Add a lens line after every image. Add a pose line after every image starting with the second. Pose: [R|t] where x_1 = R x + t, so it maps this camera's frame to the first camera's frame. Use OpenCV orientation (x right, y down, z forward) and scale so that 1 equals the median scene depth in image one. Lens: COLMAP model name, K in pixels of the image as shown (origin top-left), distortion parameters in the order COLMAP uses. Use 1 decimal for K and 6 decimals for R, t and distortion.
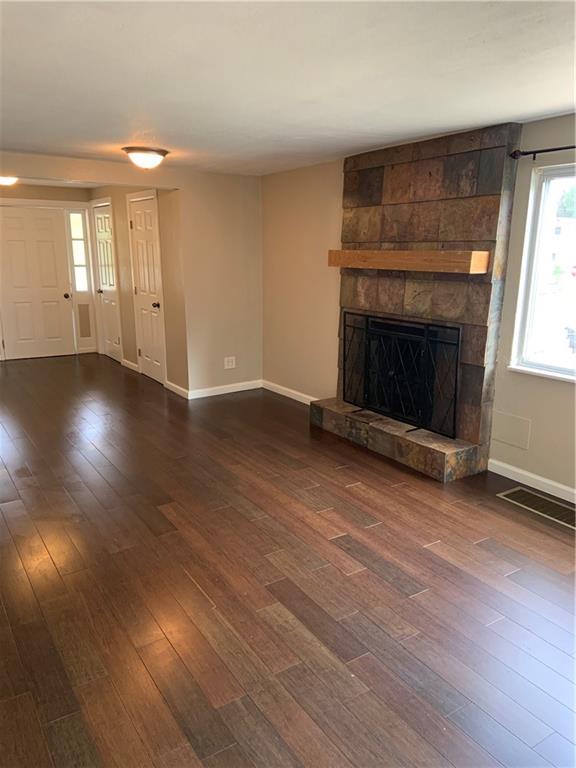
lens RADIAL K [[574.3, 0, 288.6], [0, 574.3, 388.9], [0, 0, 1]] dist [-0.013052, -0.037048]
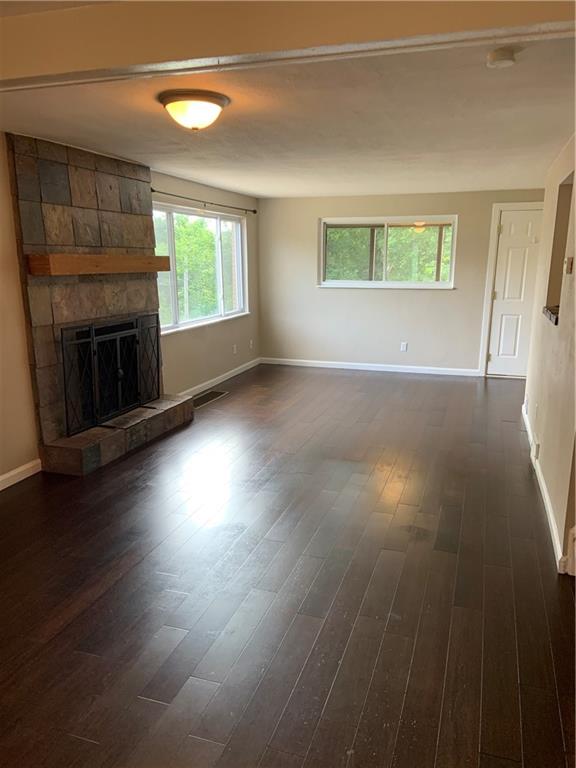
lens RADIAL K [[574.3, 0, 289.4], [0, 574.3, 383.0], [0, 0, 1]] dist [-0.013052, -0.037048]
pose [[-0.628291, -0.168102, 0.759600, -0.815563], [0.177208, 0.919788, 0.350126, -0.321664], [-0.757528, 0.354588, -0.548105, 1.354388]]
